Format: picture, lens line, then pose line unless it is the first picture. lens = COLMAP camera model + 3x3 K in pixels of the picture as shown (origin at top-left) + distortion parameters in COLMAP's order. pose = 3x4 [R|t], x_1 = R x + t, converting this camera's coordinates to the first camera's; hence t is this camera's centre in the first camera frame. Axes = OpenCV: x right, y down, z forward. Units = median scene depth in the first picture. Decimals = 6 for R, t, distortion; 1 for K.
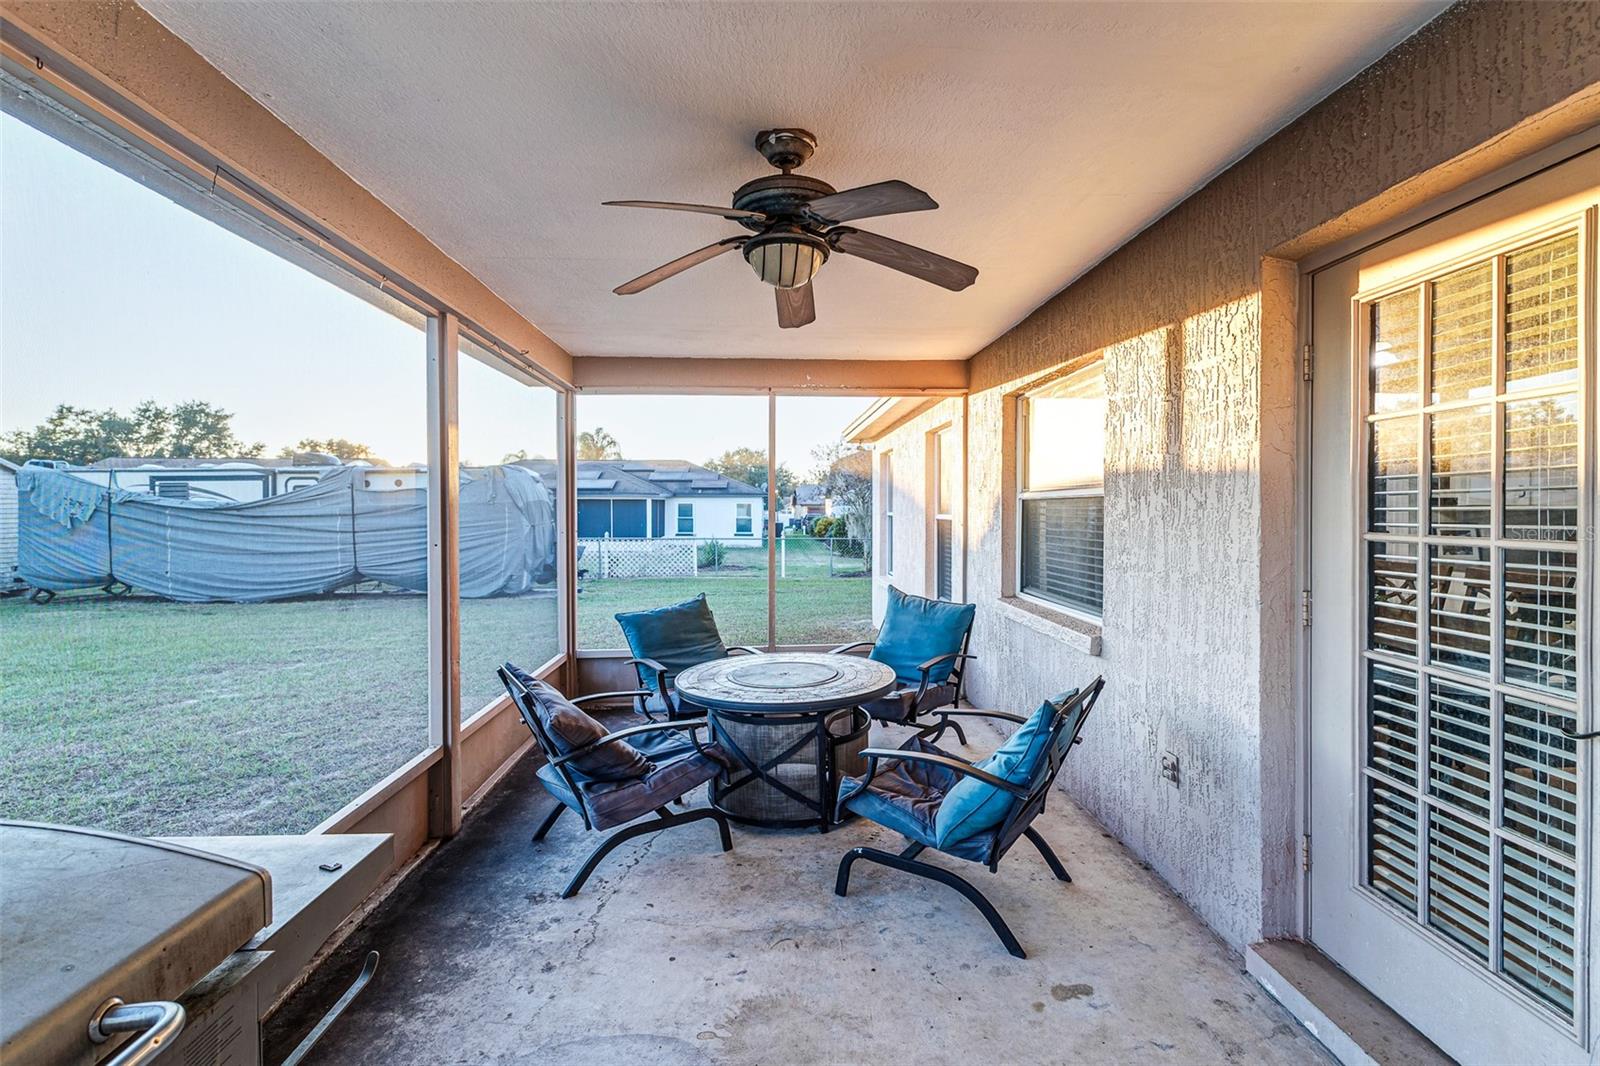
lens RADIAL K [[697.0, 0, 806.2], [0, 697.0, 507.4], [0, 0, 1]] dist [0.001157, 0.000471]
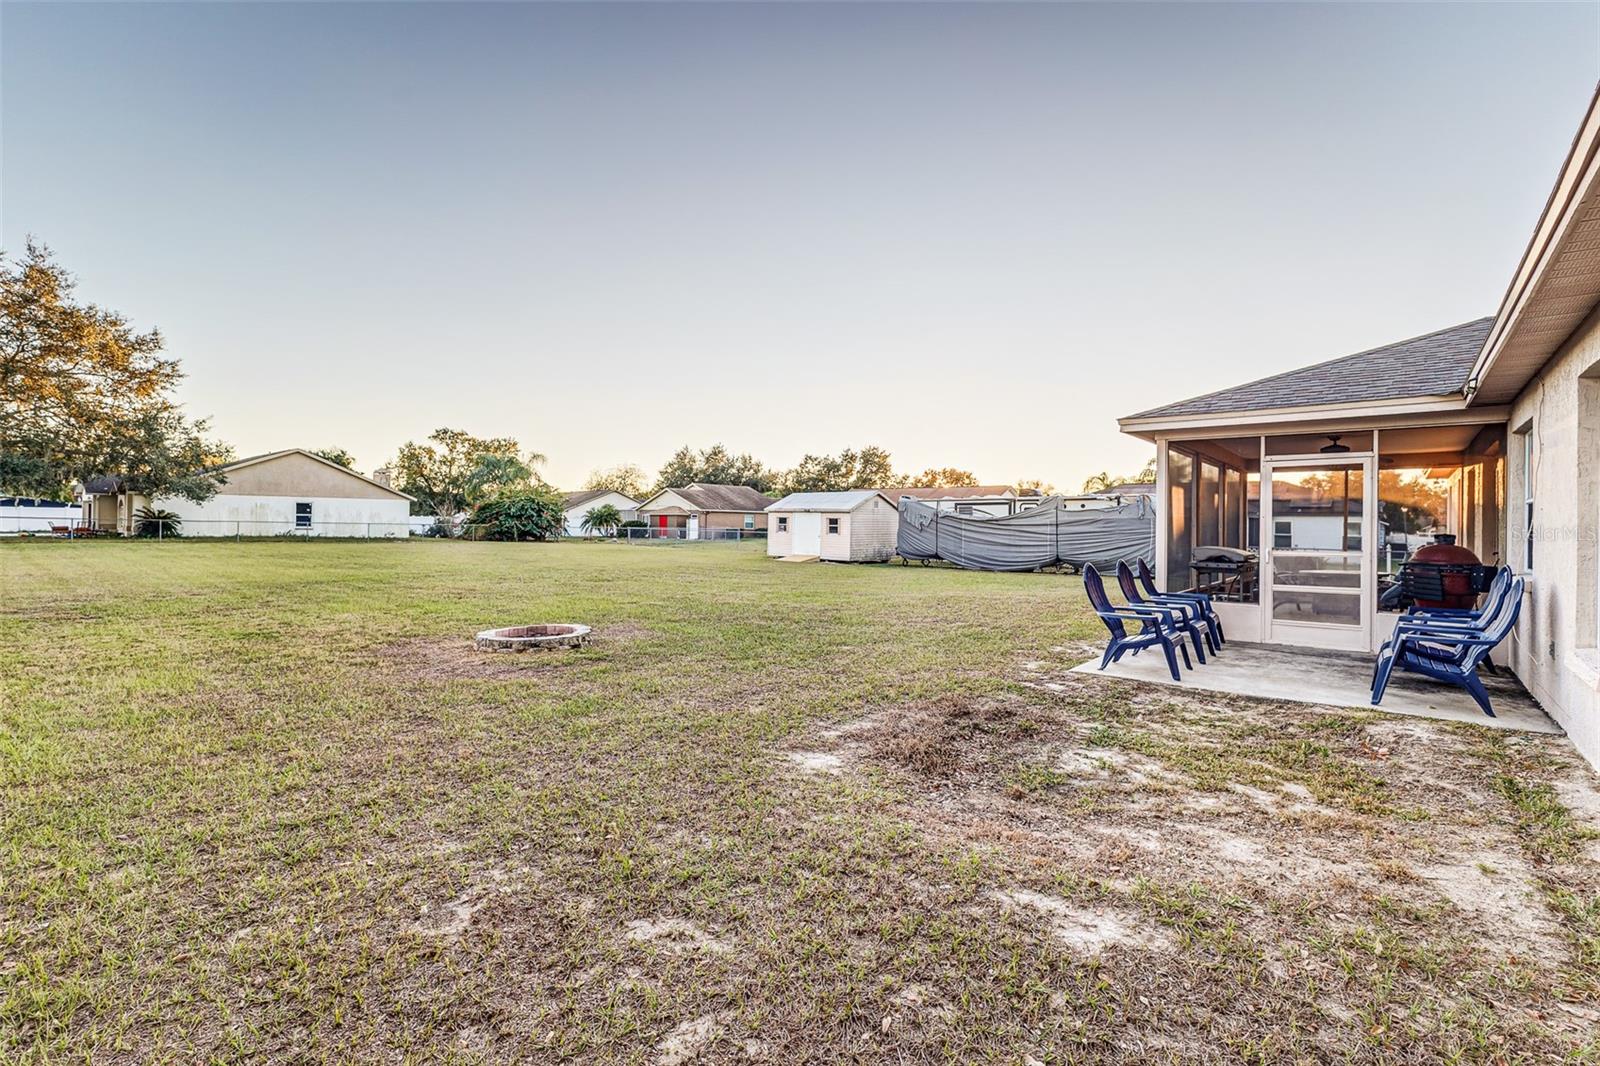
lens RADIAL K [[697.0, 0, 808.2], [0, 697.0, 523.9], [0, 0, 1]] dist [0.001157, 0.000471]
pose [[0.724767, 0.013532, -0.688861, 0.052311], [-0.015036, 0.999880, 0.003822, 0.006620], [0.688830, 0.007588, 0.724883, -0.386842]]
